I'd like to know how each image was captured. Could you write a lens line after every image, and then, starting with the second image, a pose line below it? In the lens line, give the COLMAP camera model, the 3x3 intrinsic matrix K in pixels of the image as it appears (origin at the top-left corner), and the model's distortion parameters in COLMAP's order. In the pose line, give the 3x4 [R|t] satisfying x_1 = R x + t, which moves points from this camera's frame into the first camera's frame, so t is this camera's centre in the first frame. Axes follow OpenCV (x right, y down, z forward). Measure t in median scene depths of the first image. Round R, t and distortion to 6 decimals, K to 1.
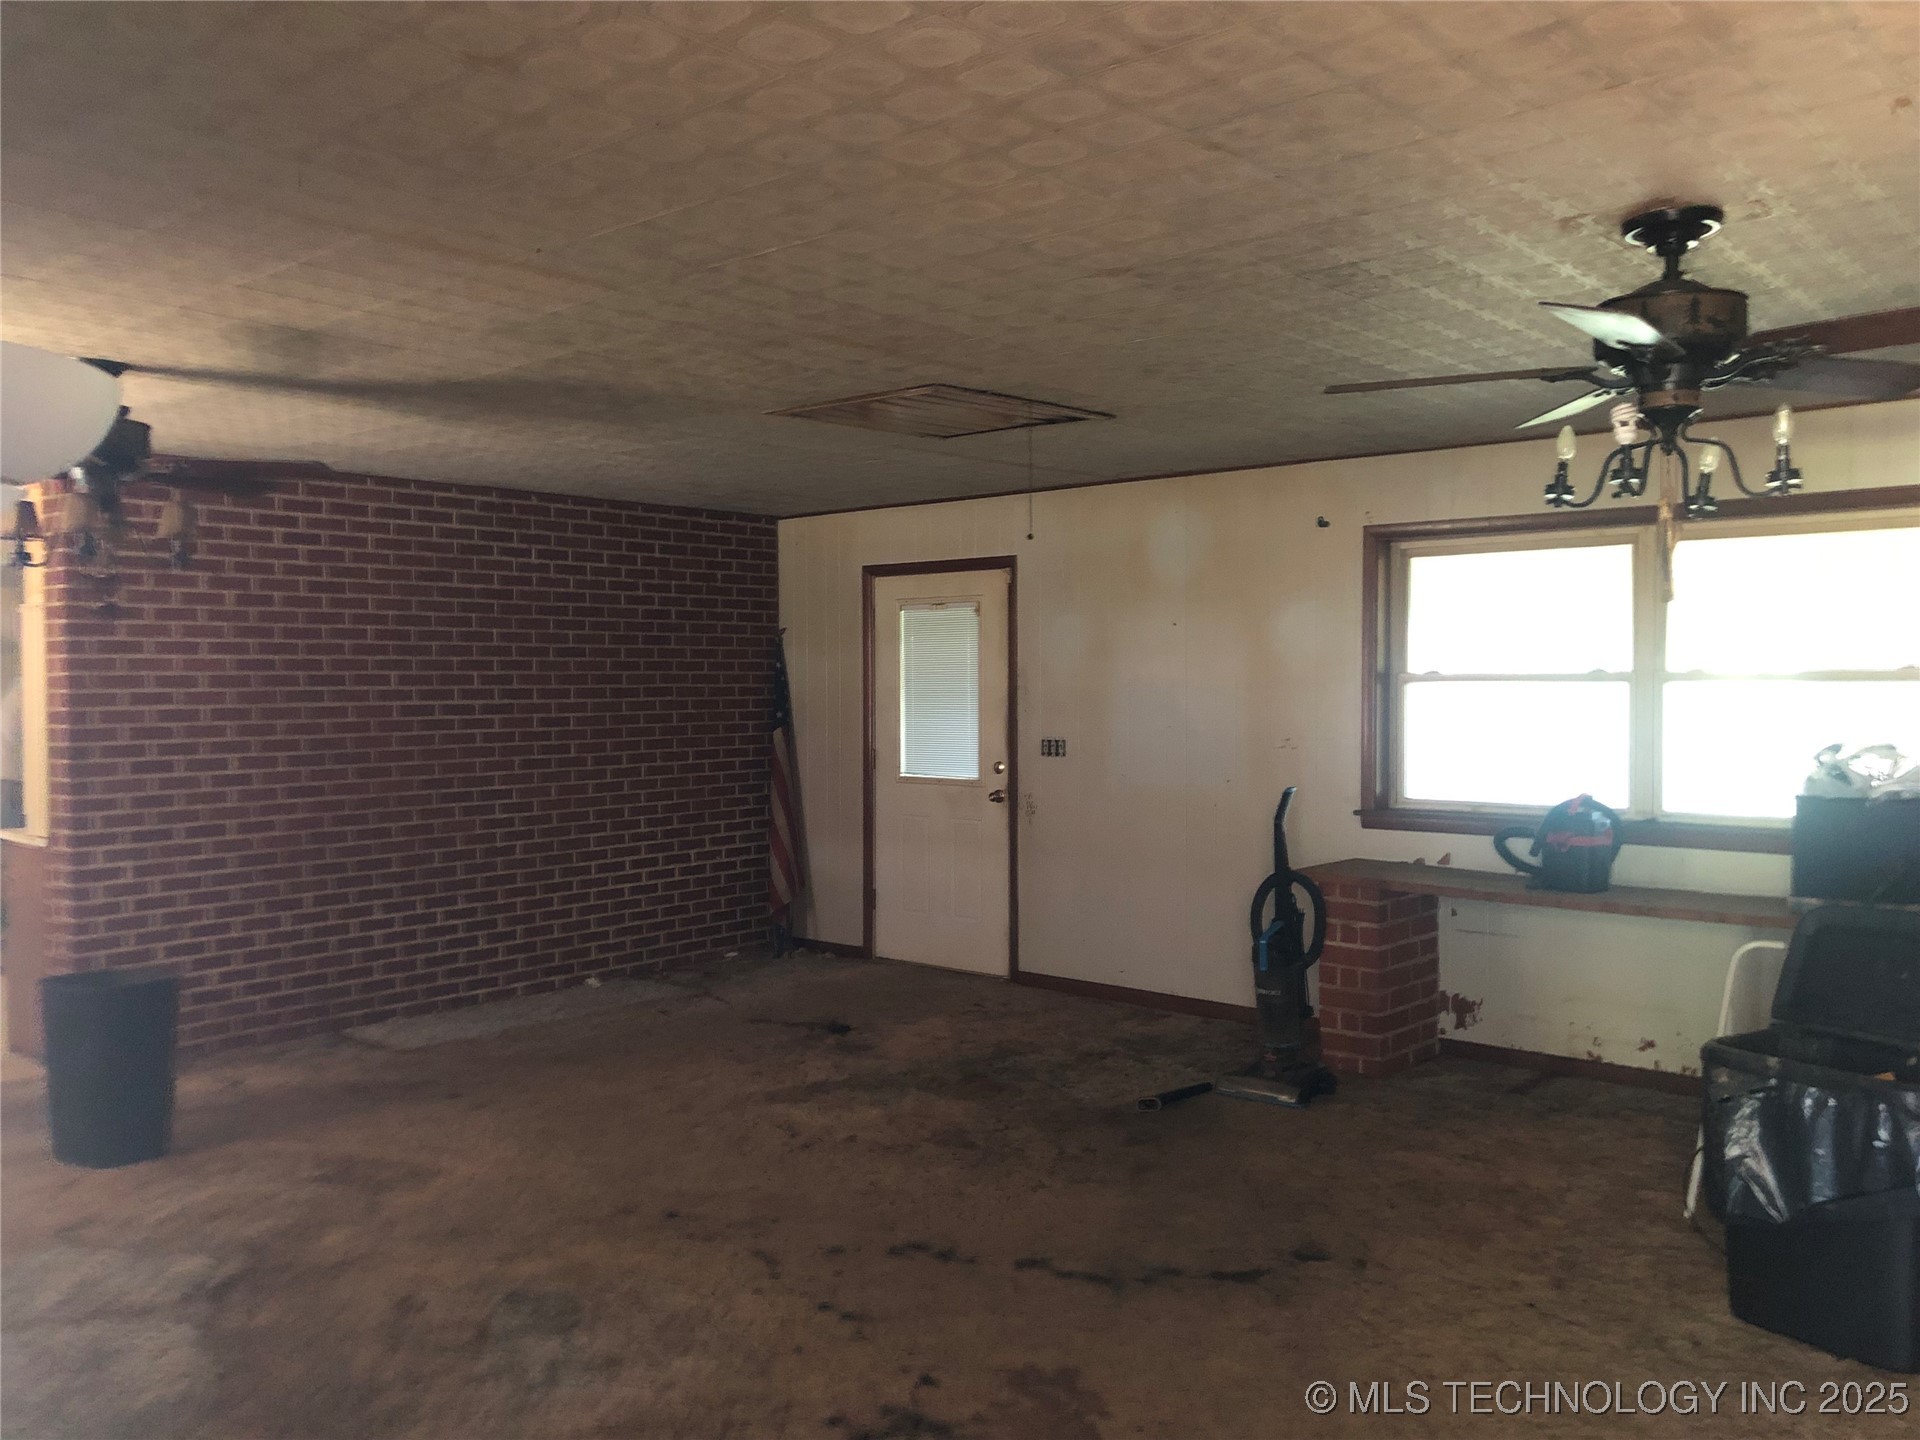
lens RADIAL K [[1580.6, 0, 931.3], [0, 1580.6, 727.6], [0, 0, 1]] dist [0.016517, -0.000372]
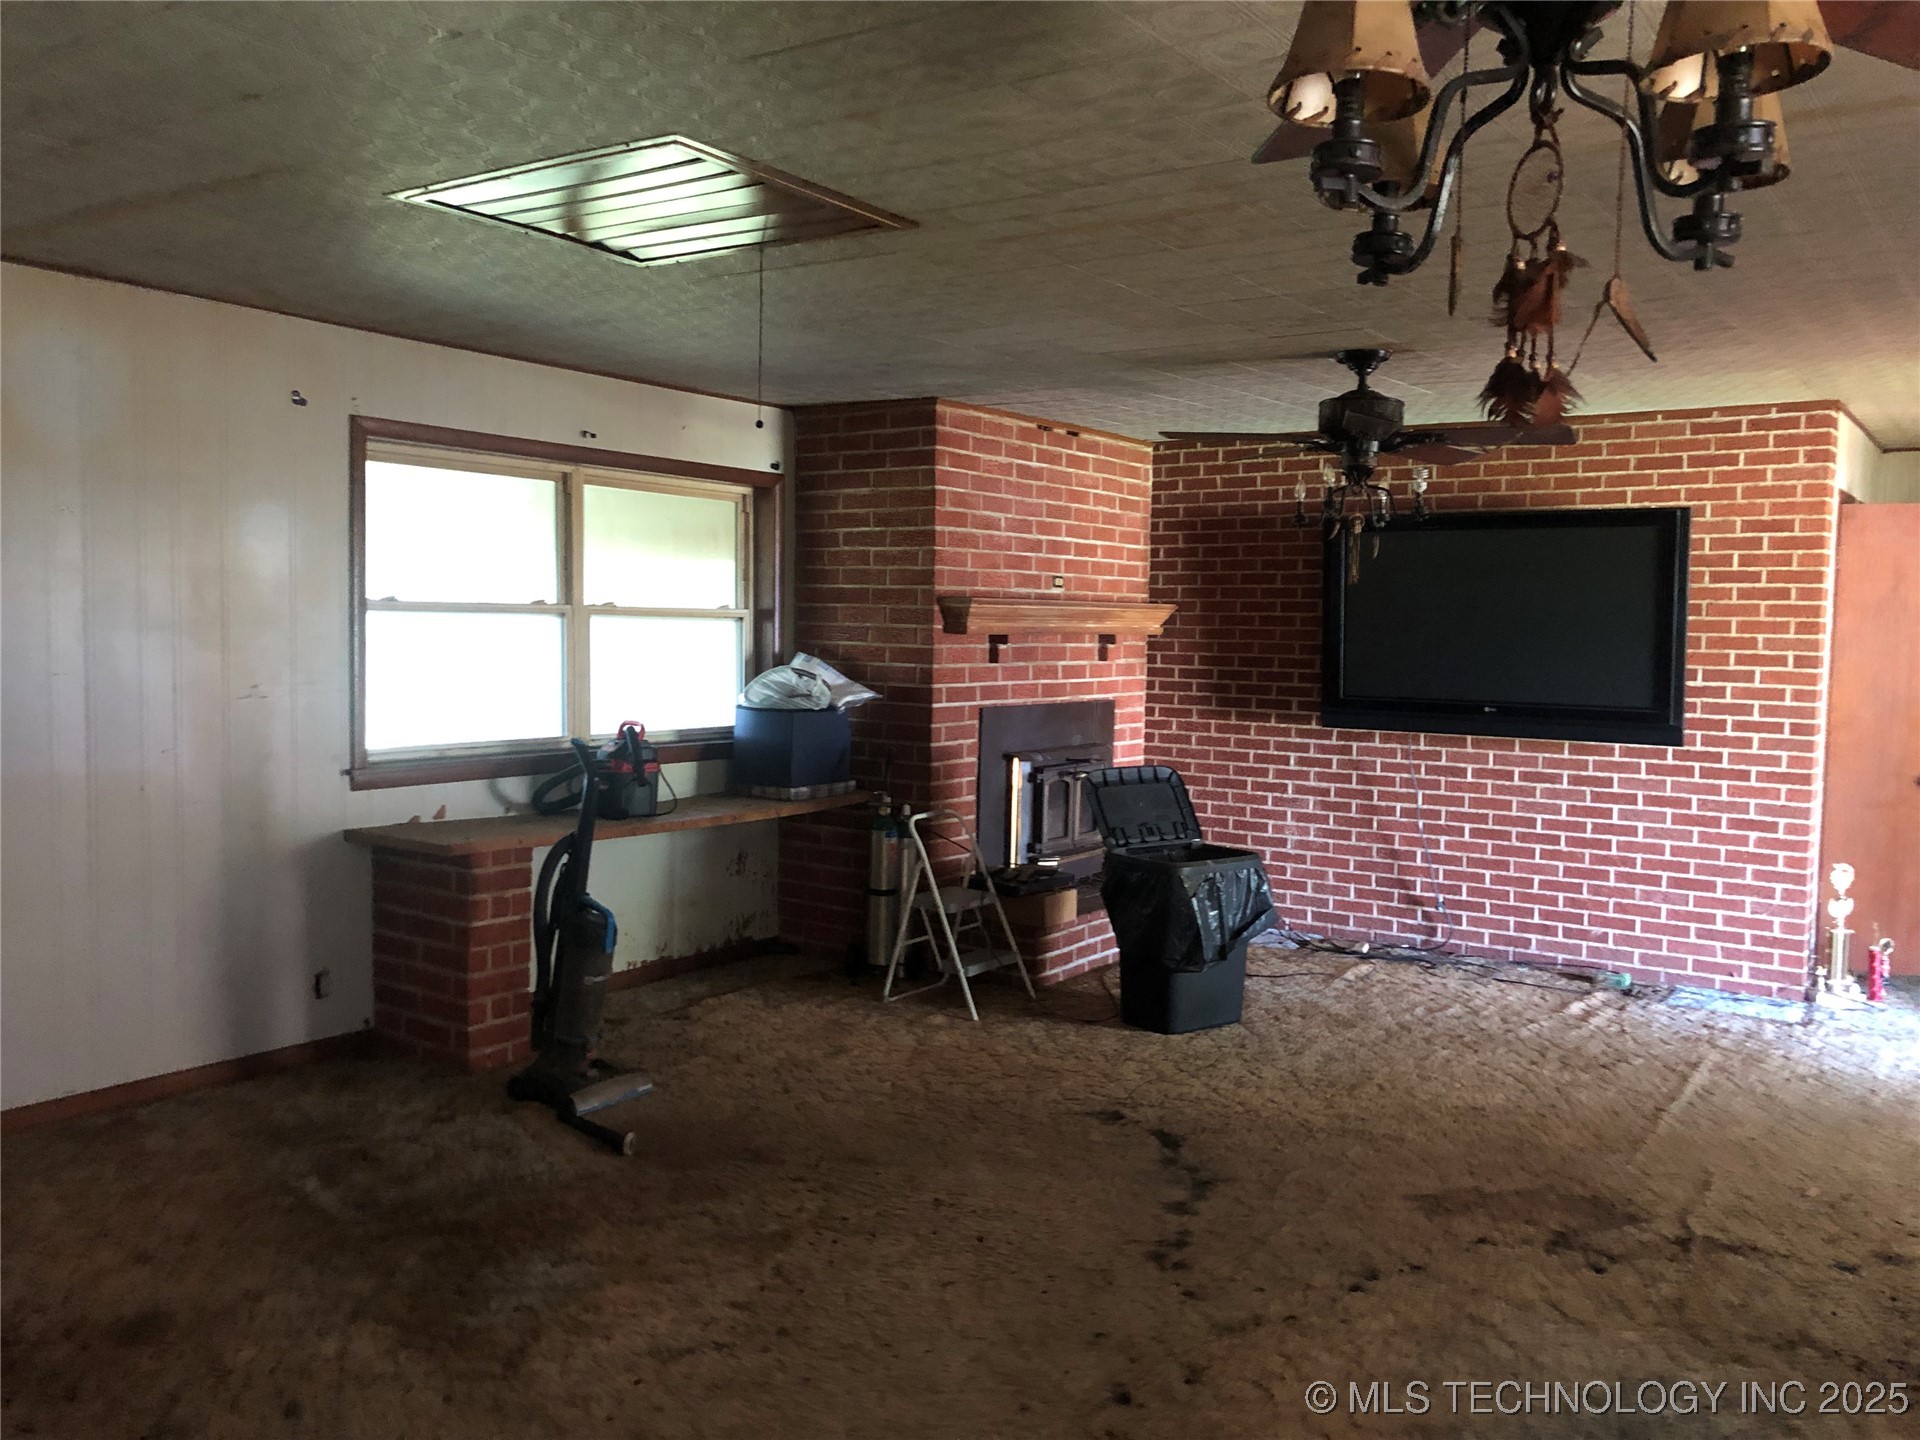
lens RADIAL K [[1580.6, 0, 961.3], [0, 1580.6, 714.3], [0, 0, 1]] dist [0.016517, -0.000372]
pose [[-0.121157, -0.058360, 0.990916, -0.856200], [0.004859, 0.998223, 0.059385, -0.033483], [-0.992621, 0.012010, -0.120658, 1.195434]]
